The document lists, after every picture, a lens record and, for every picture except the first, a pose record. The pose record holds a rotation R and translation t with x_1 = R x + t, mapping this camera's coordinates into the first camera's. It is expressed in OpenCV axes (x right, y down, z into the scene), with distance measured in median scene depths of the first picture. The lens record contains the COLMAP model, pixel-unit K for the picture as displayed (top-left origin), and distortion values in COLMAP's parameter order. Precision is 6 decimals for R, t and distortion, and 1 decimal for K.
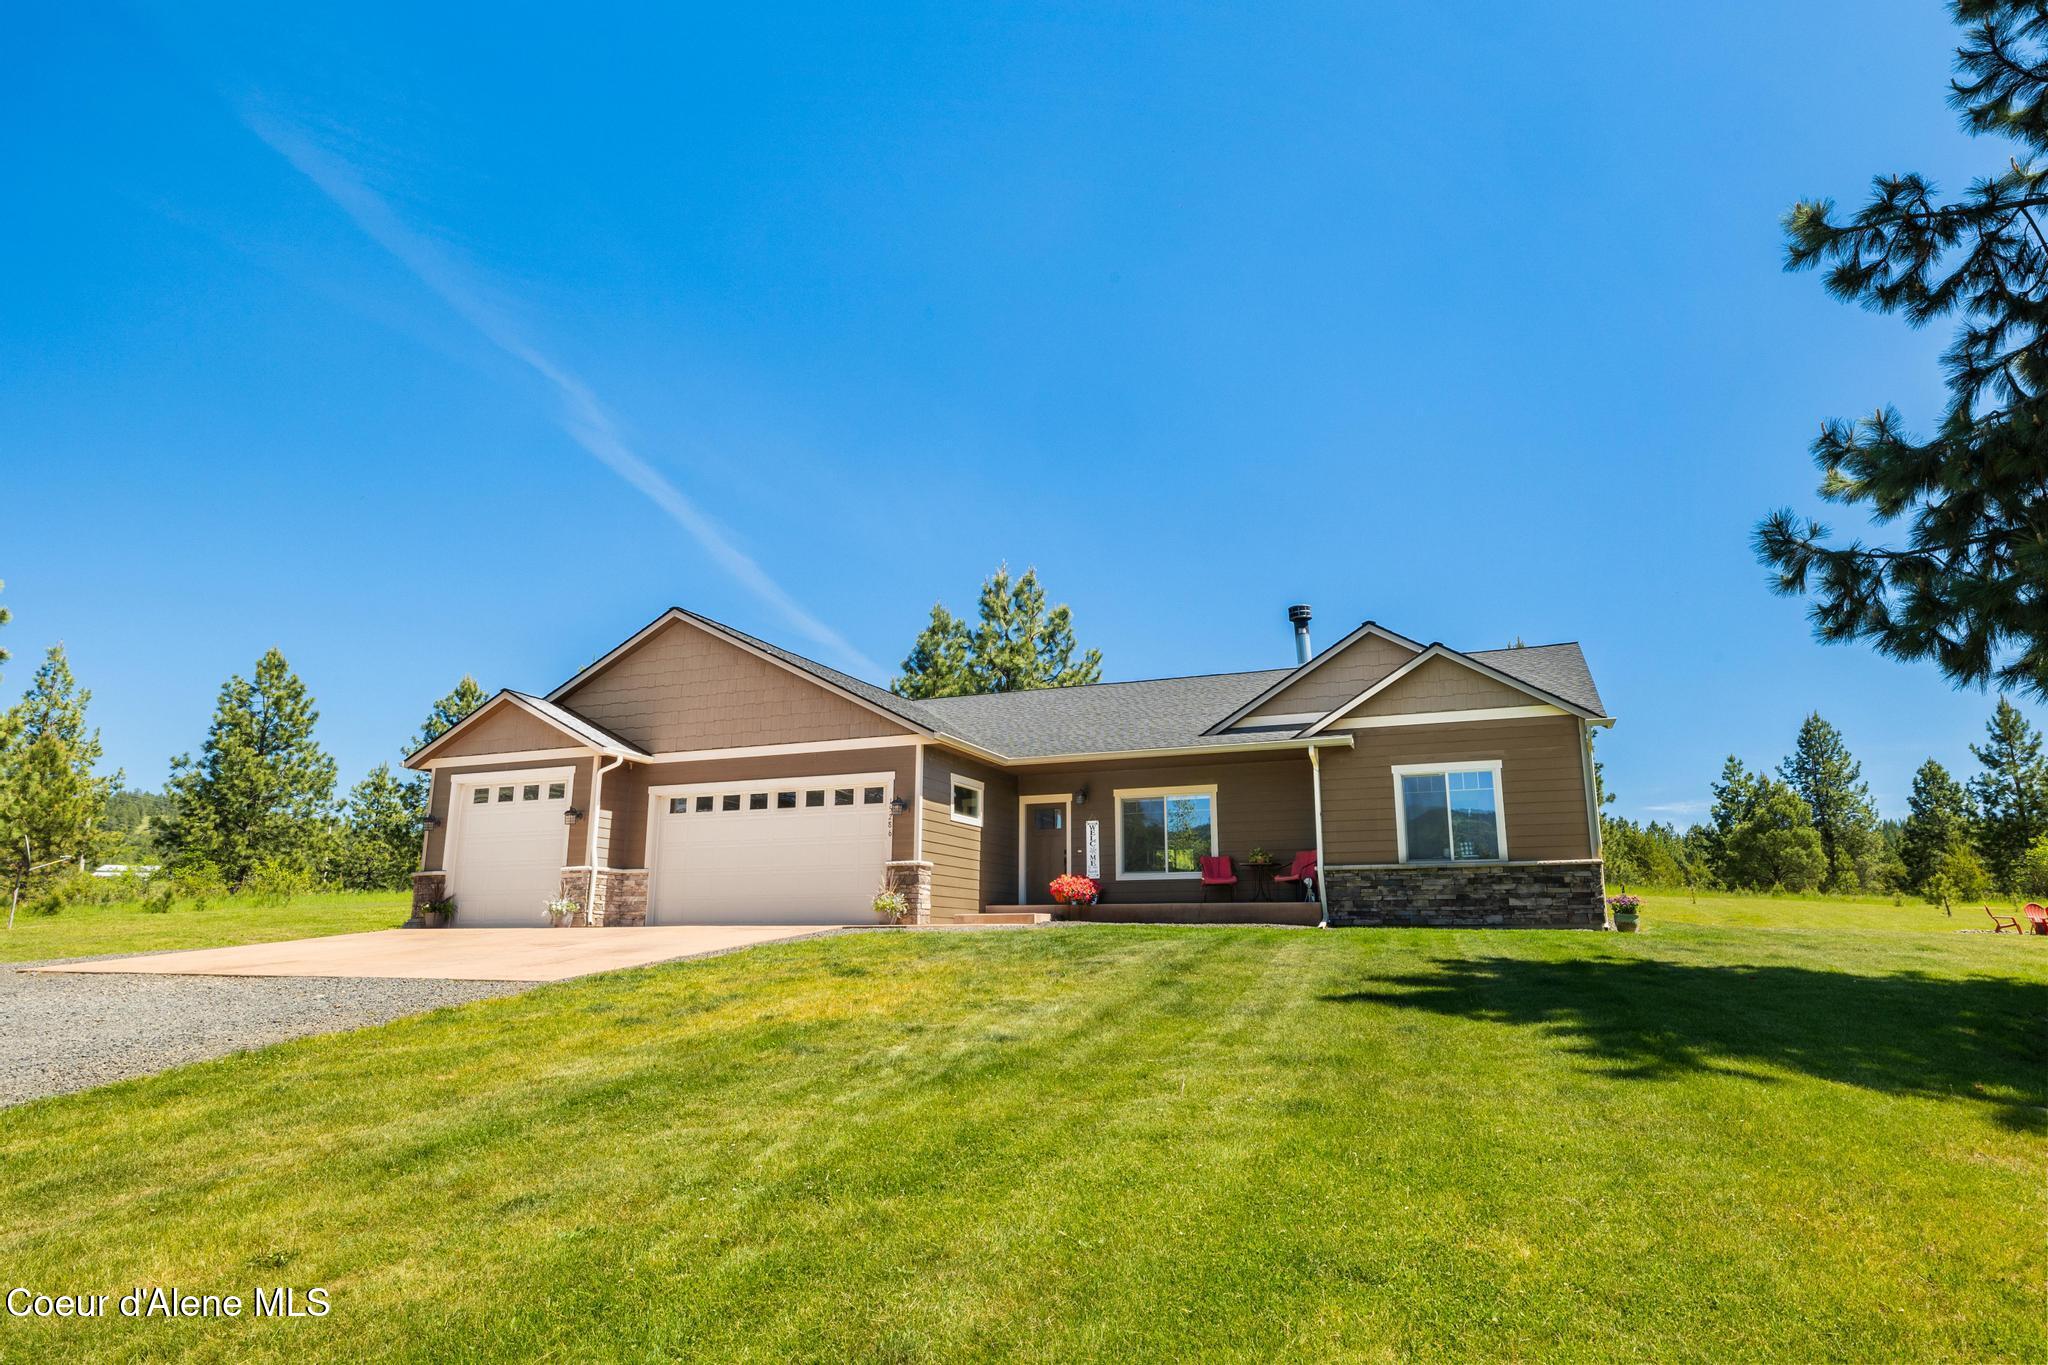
lens RADIAL K [[1234.7, 0, 1024.0], [0, 1234.7, 682.5], [0, 0, 1]] dist [-0.001719, 0.000760]
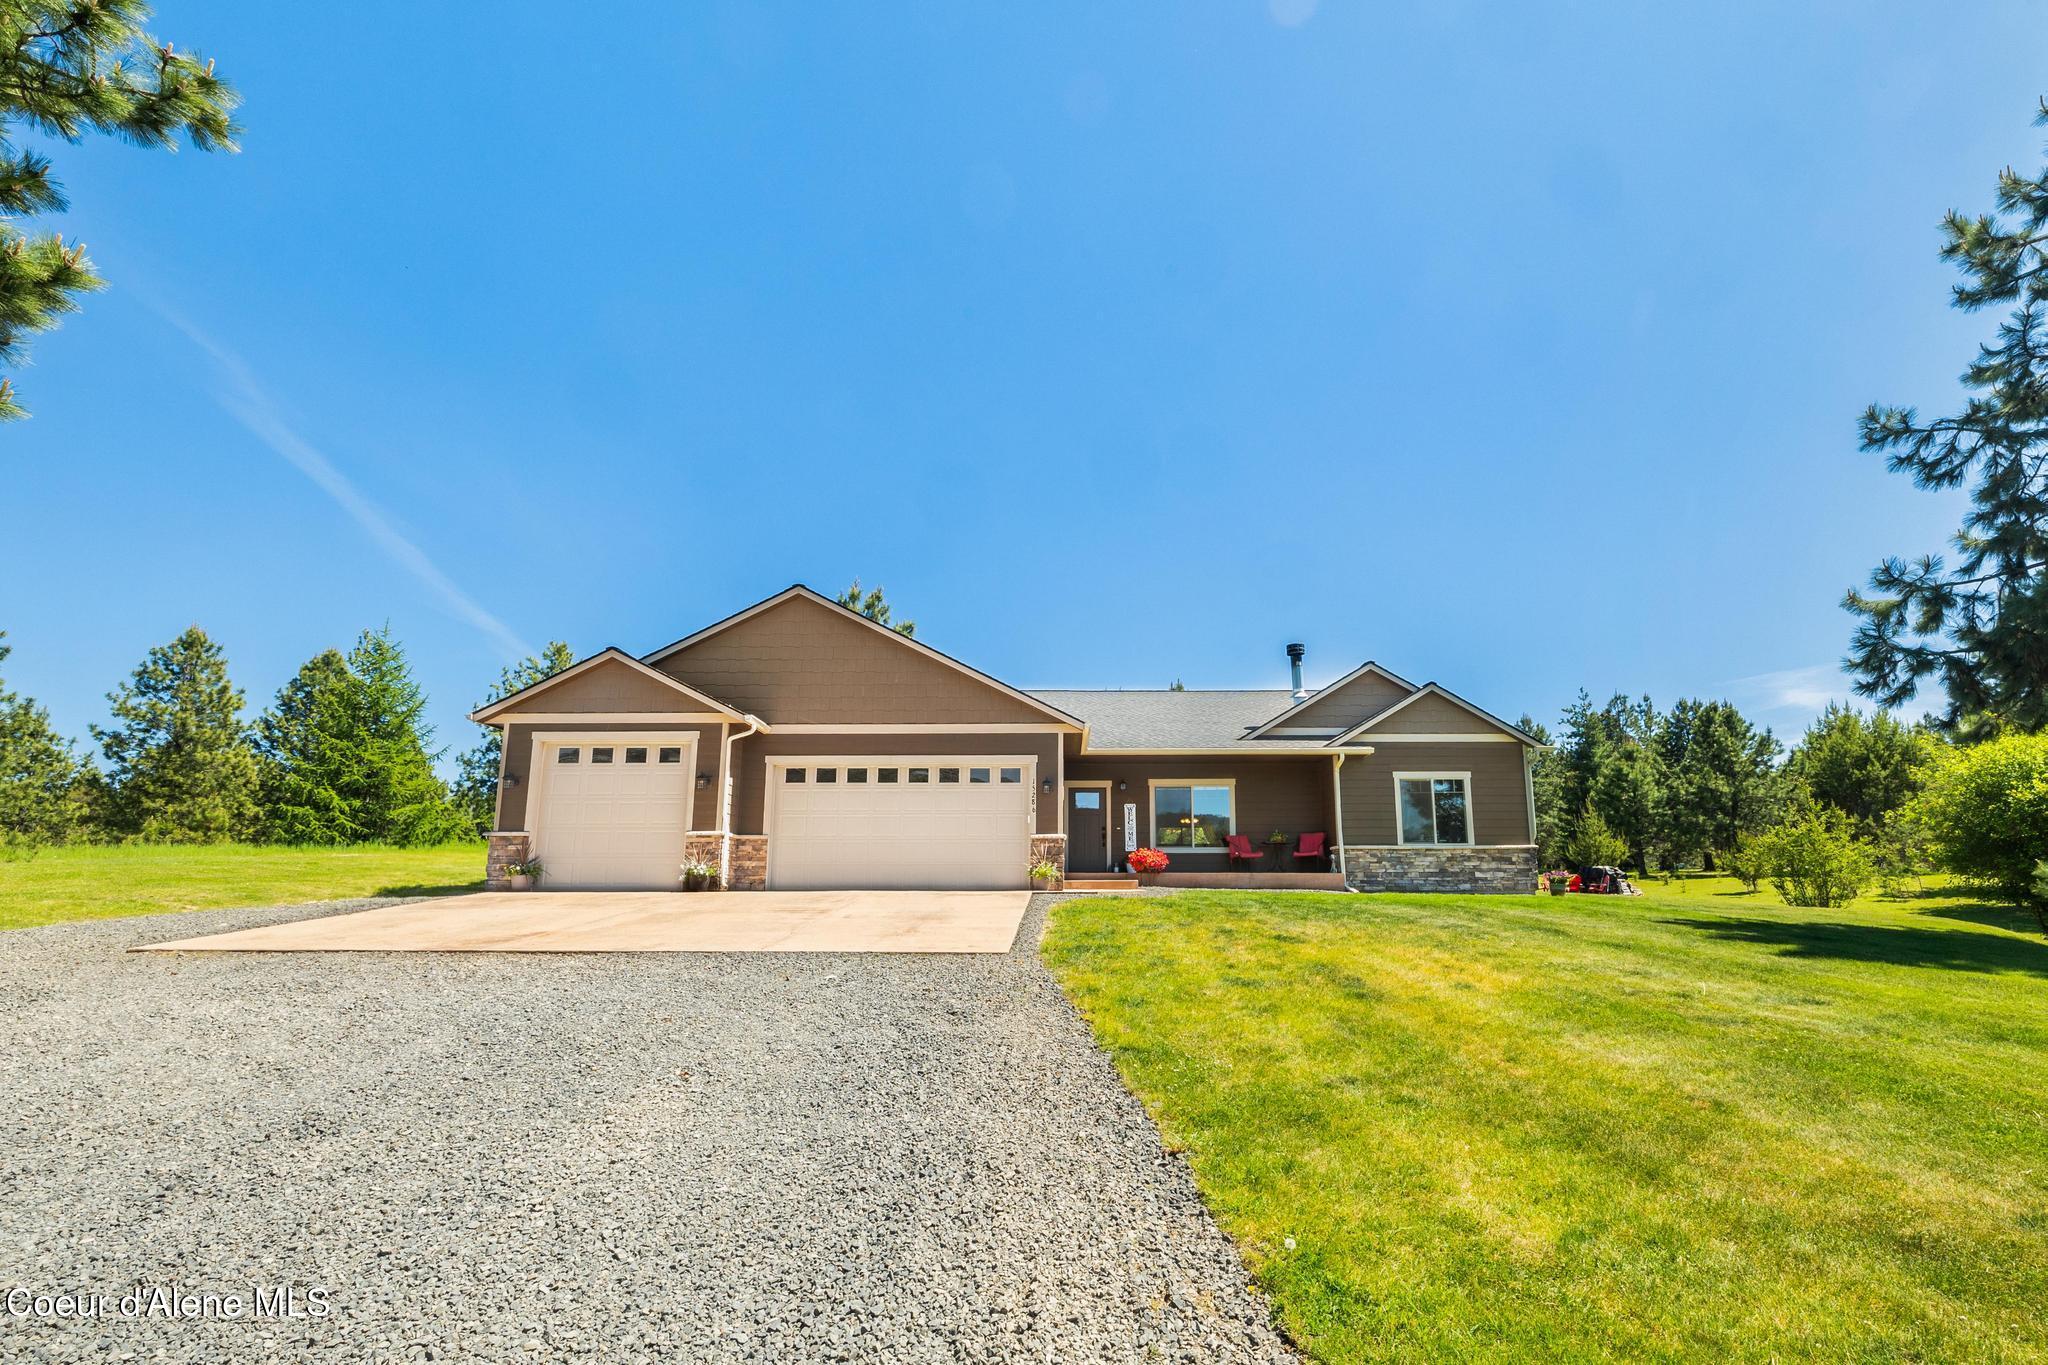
lens RADIAL K [[949.1, 0, 1022.5], [0, 949.1, 741.9], [0, 0, 1]] dist [-0.000741, -0.000015]
pose [[0.921485, 0.060202, 0.383719, -0.450045], [-0.079290, 0.996268, 0.034107, 0.031197], [-0.380234, -0.061854, 0.922820, 0.204520]]
